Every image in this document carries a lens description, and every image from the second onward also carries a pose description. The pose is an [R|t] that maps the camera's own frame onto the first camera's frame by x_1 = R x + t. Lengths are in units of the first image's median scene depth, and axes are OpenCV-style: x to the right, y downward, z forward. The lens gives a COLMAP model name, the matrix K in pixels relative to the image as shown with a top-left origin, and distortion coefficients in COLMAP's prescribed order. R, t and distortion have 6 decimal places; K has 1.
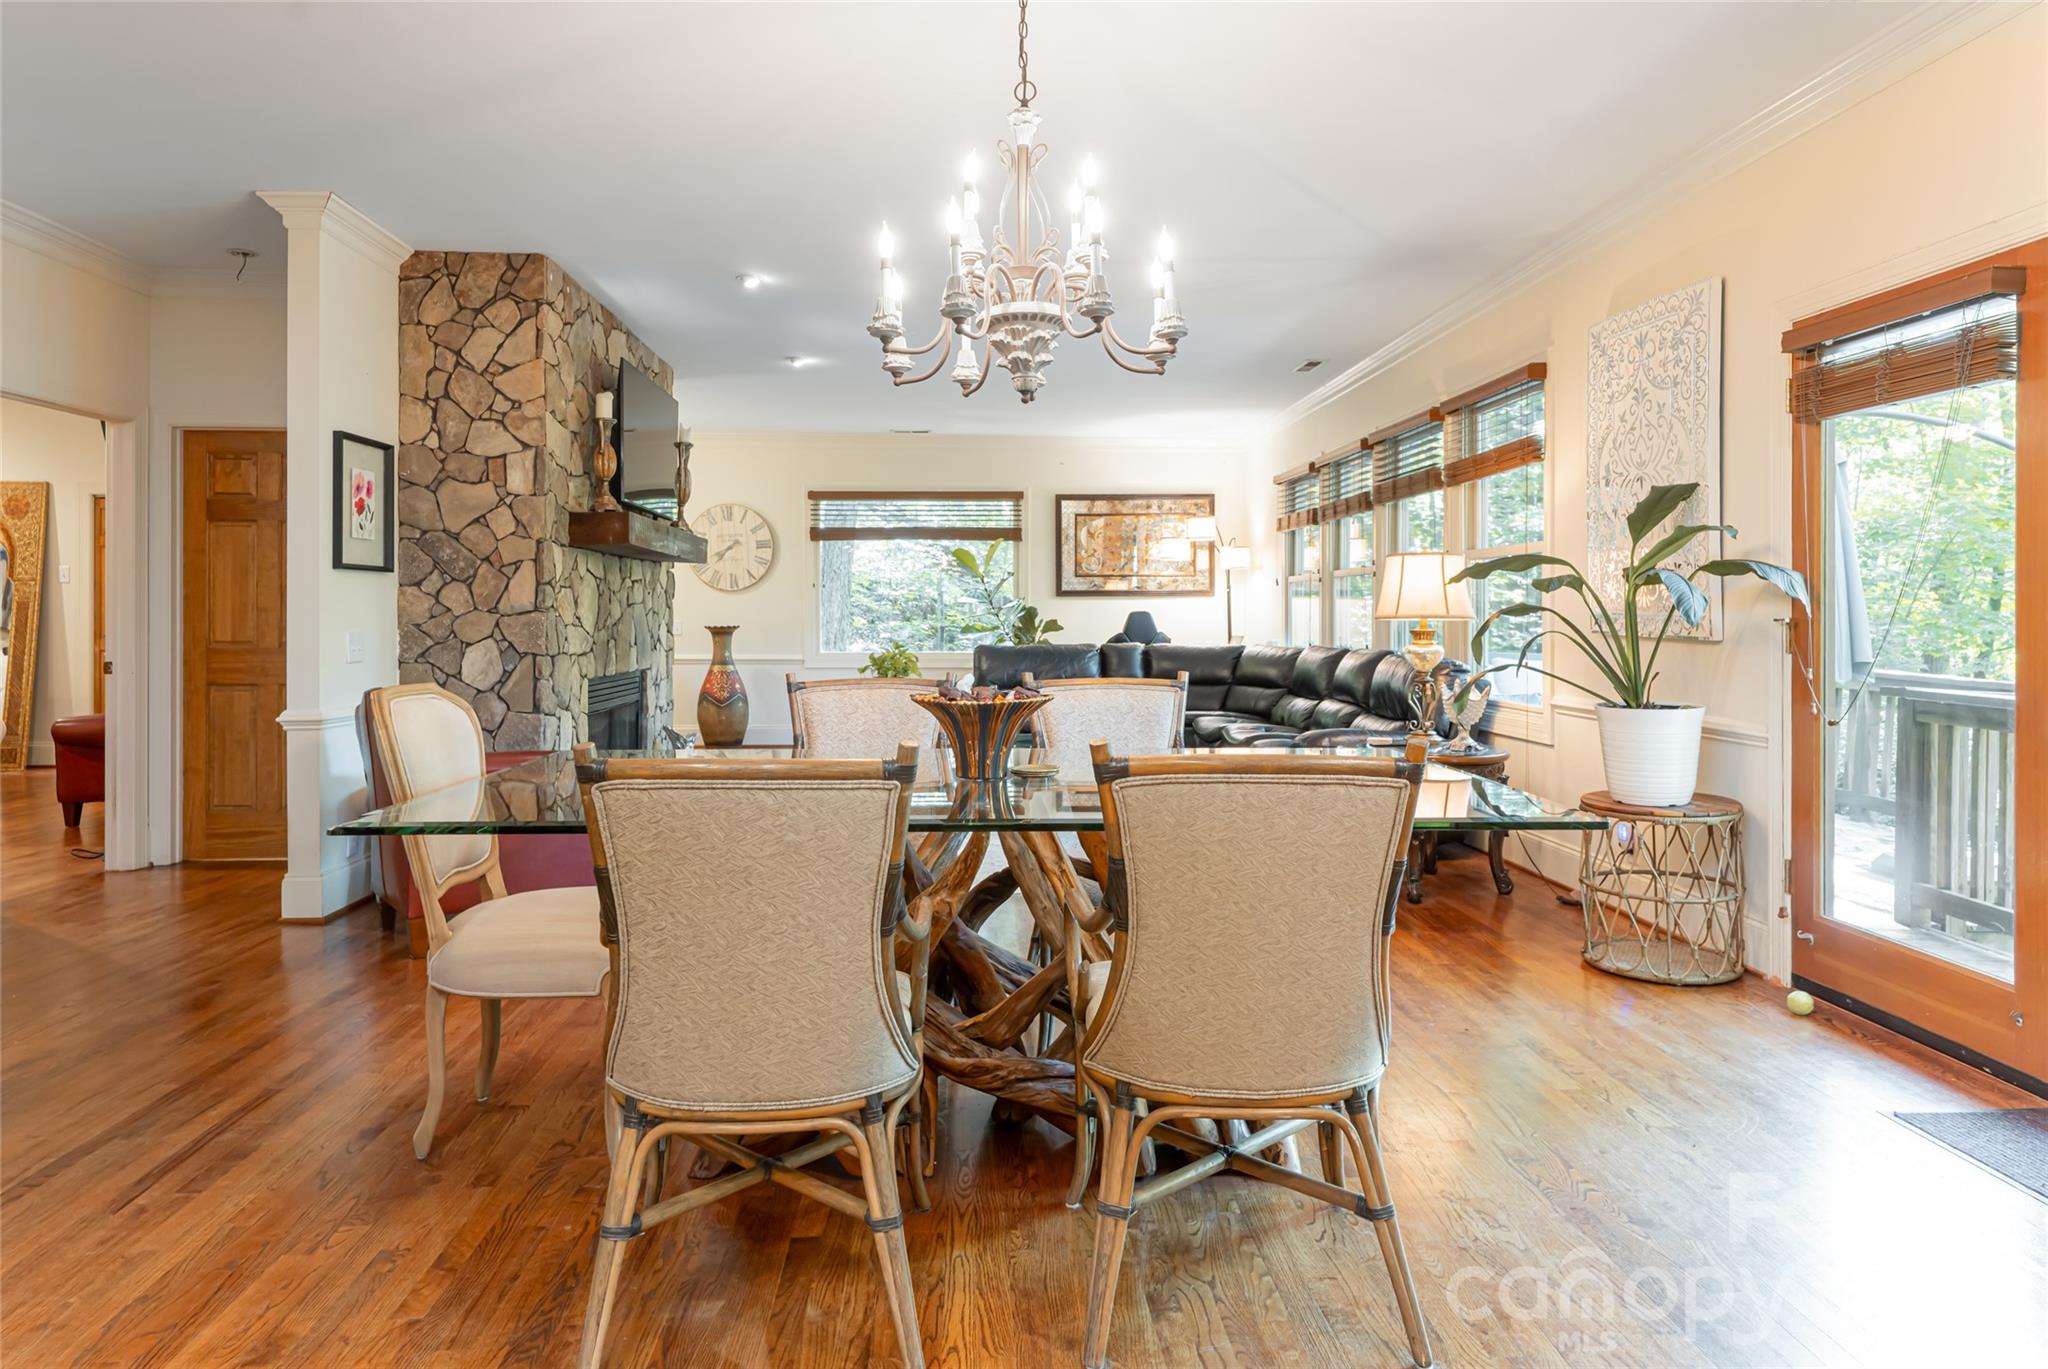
lens RADIAL K [[1255.0, 0, 1018.9], [0, 1255.0, 611.7], [0, 0, 1]] dist [0.023641, 0.000148]
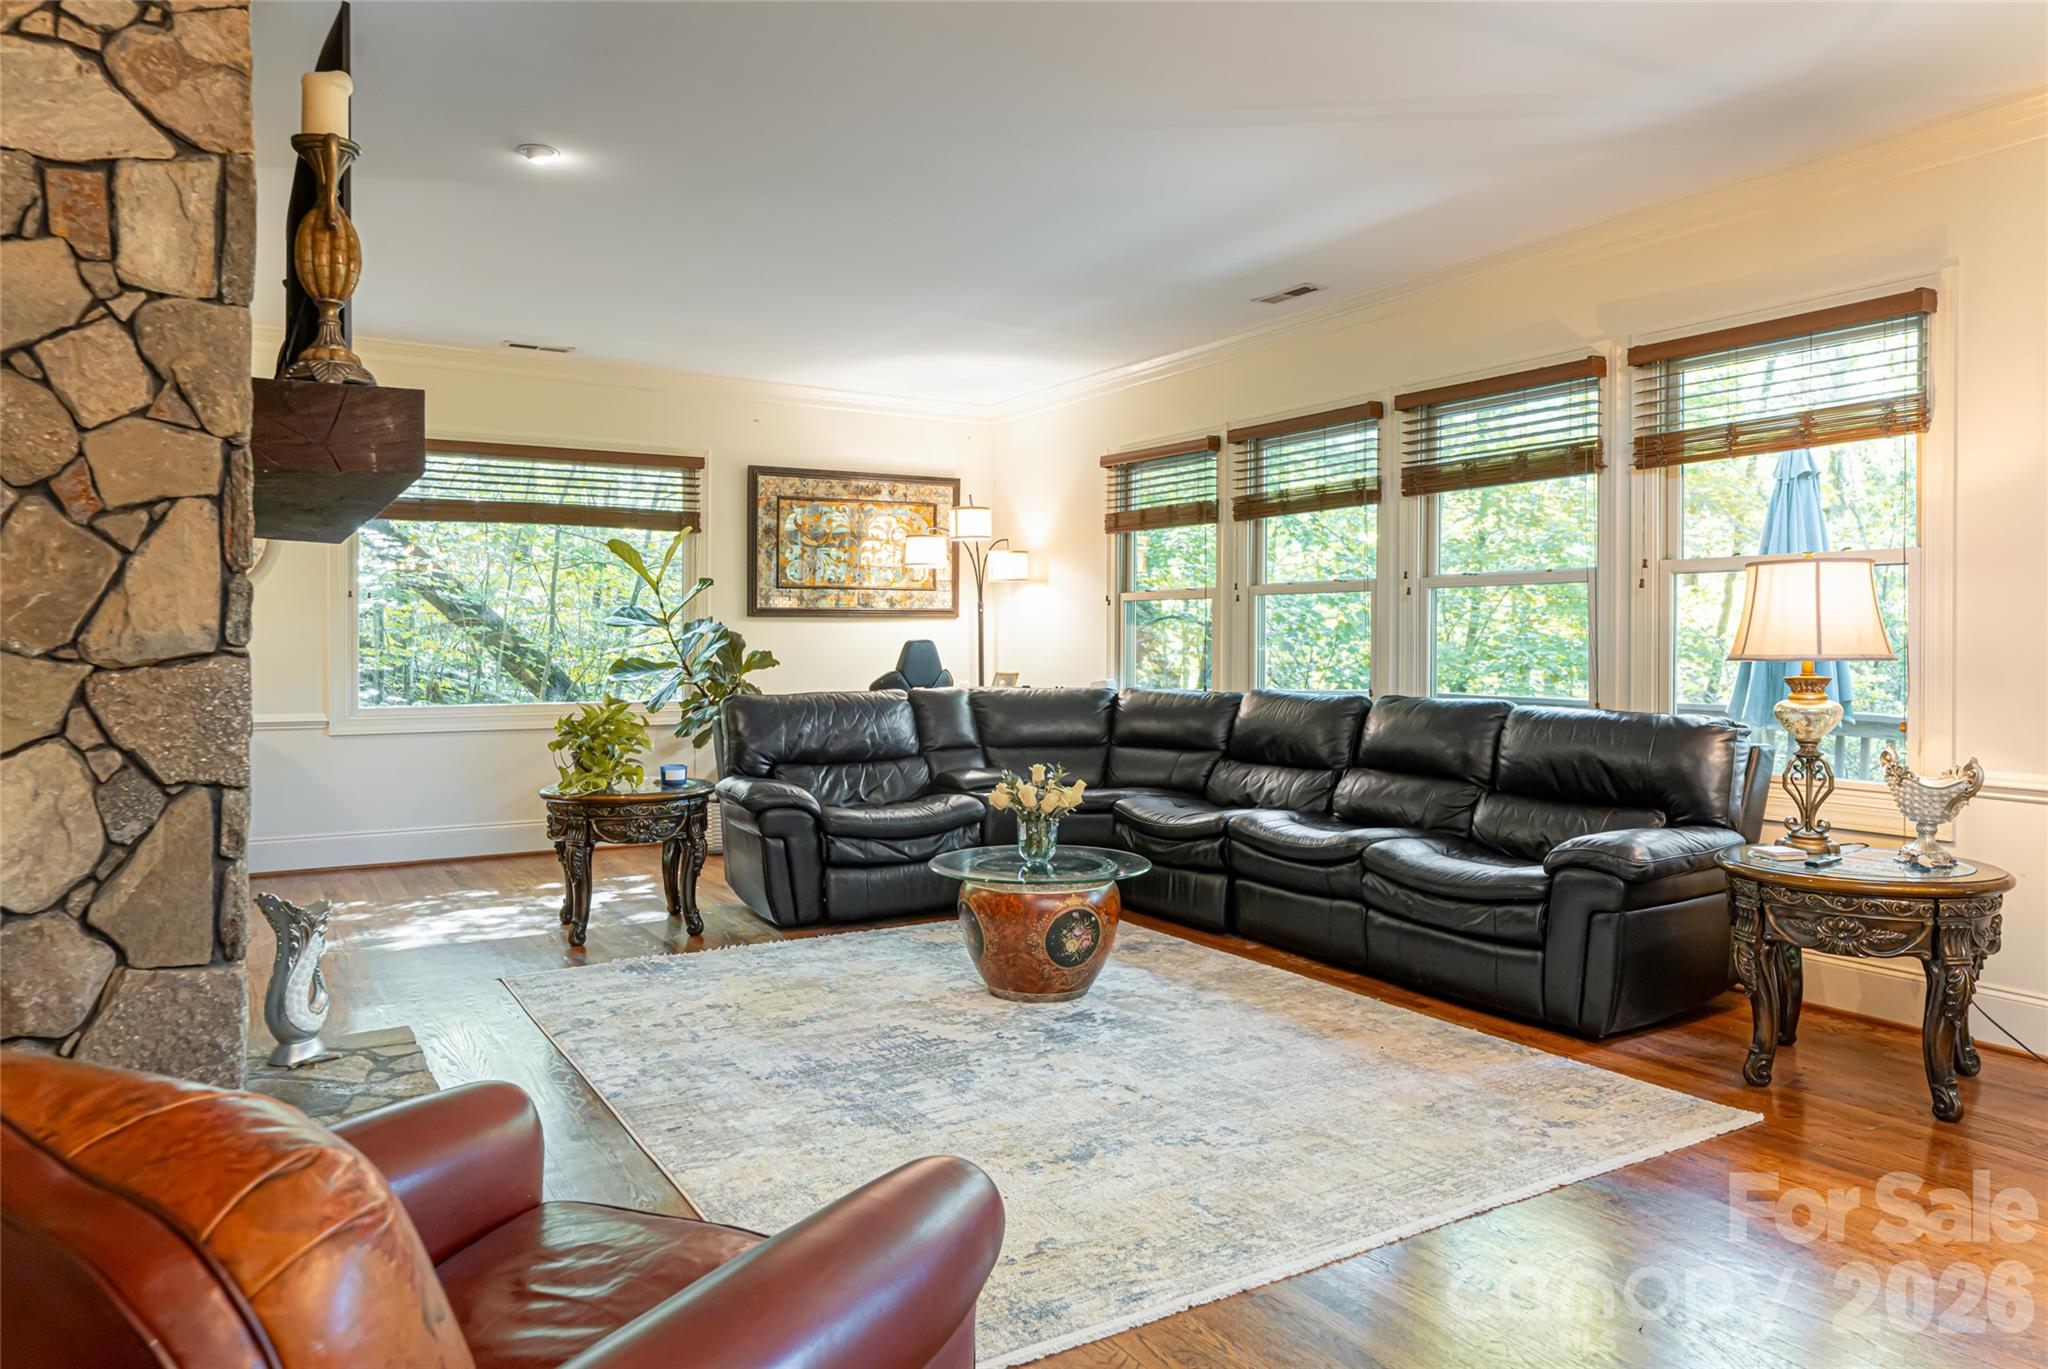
lens RADIAL K [[1340.5, 0, 1046.4], [0, 1340.5, 636.3], [0, 0, 1]] dist [-0.004159, 0.001872]
pose [[0.874016, 0.002141, 0.485892, -0.338164], [-0.003264, 0.999994, 0.001464, -0.005819], [-0.485886, -0.002865, 0.874018, 0.546876]]
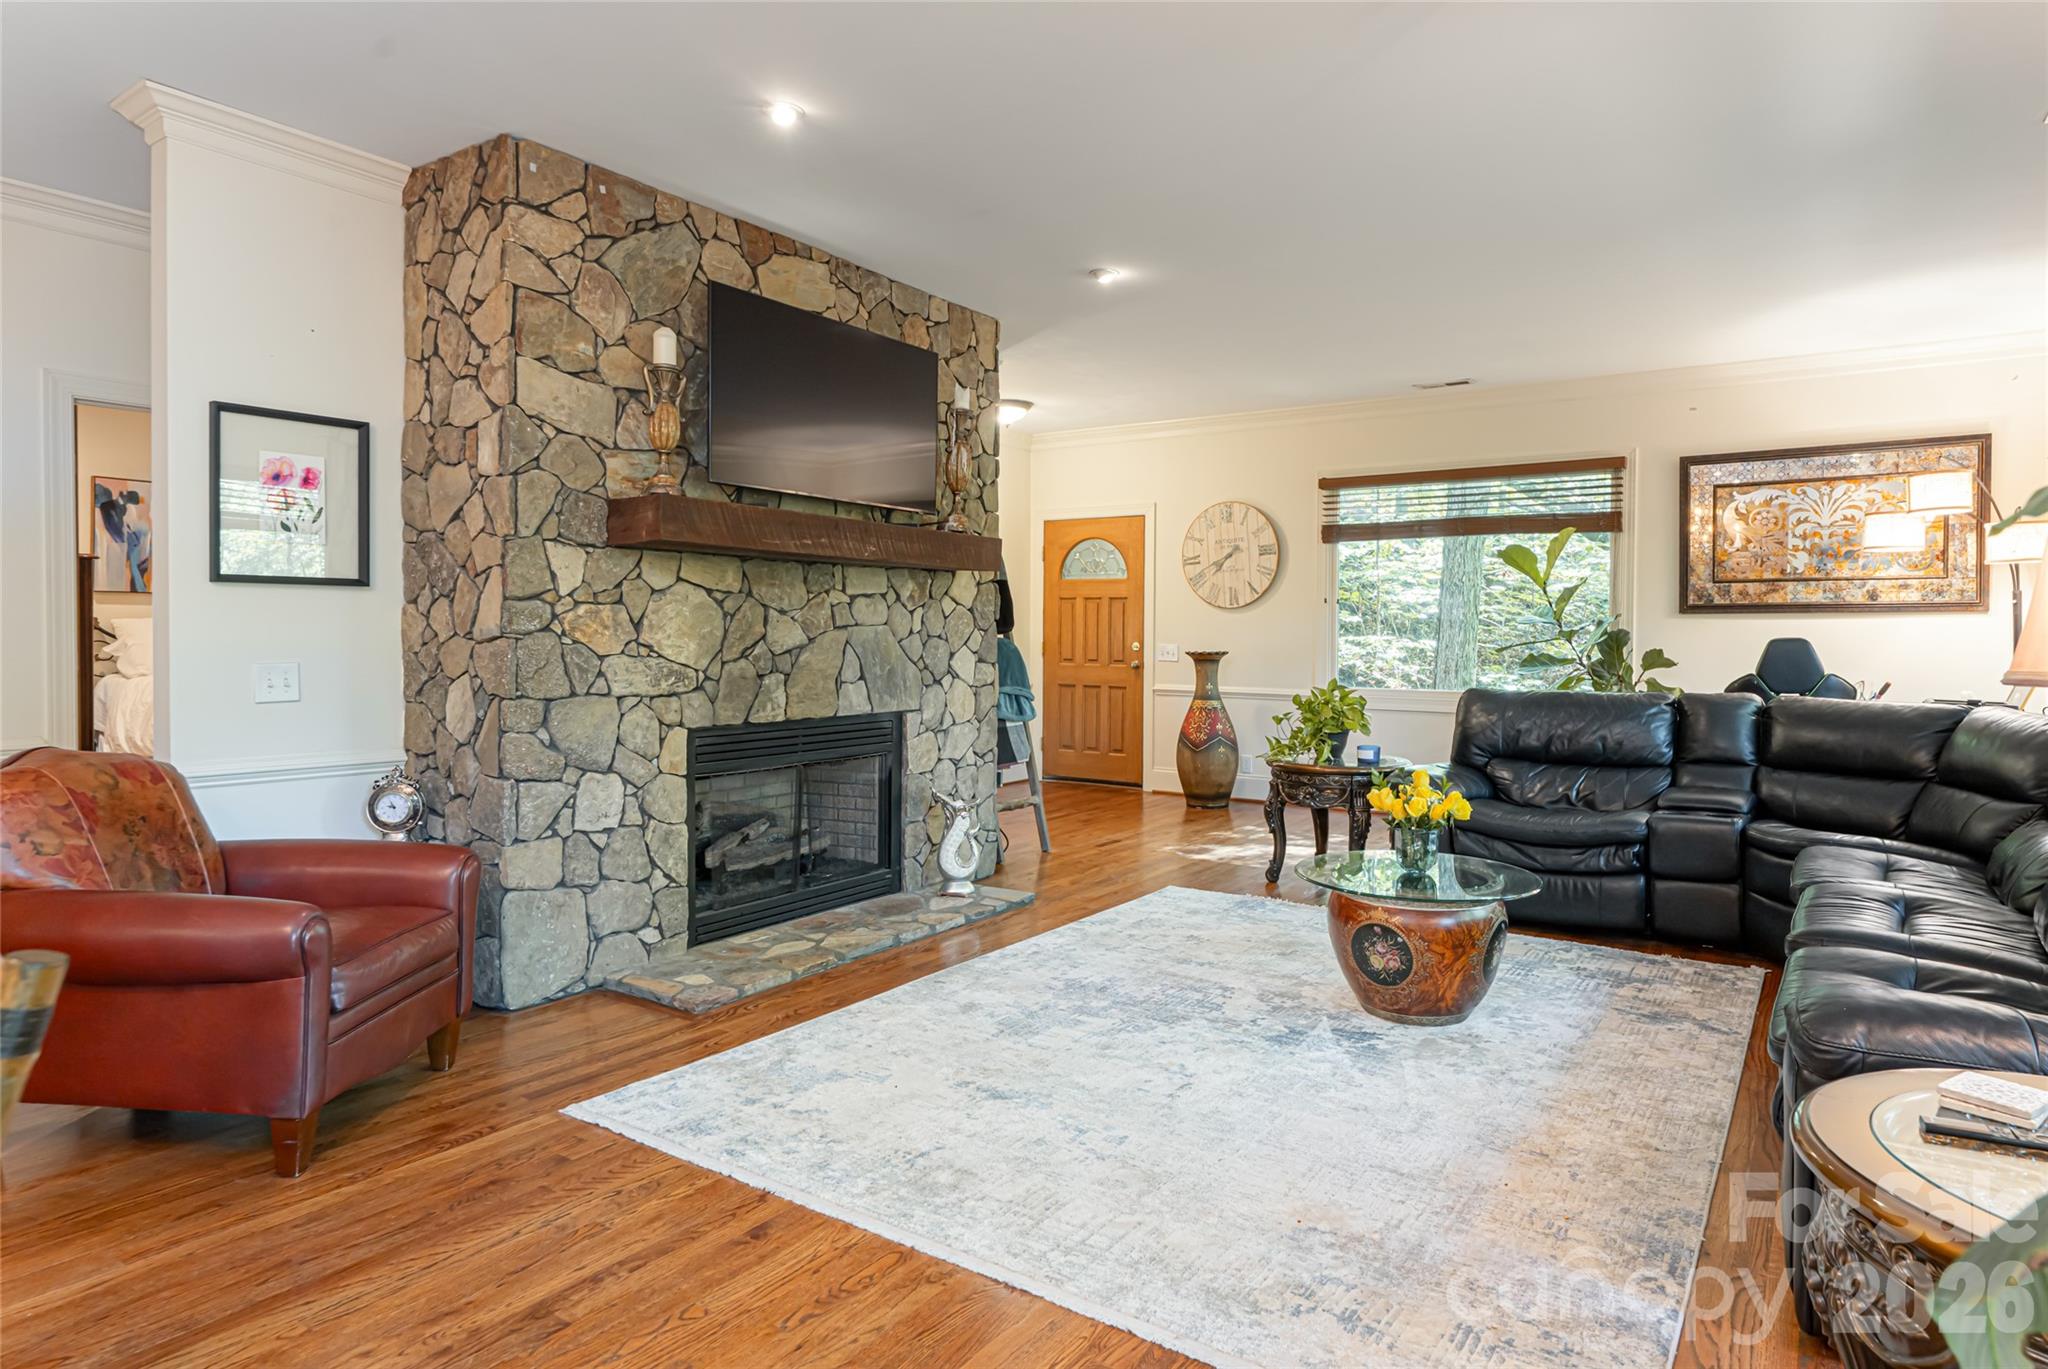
lens RADIAL K [[1169.7, 0, 1082.9], [0, 1169.7, 648.3], [0, 0, 1]] dist [-0.000071, 0.002030]
pose [[0.809516, 0.013228, -0.586948, 0.254545], [-0.003881, 0.999845, 0.017181, -0.006214], [0.587084, -0.011631, 0.809442, 0.607015]]
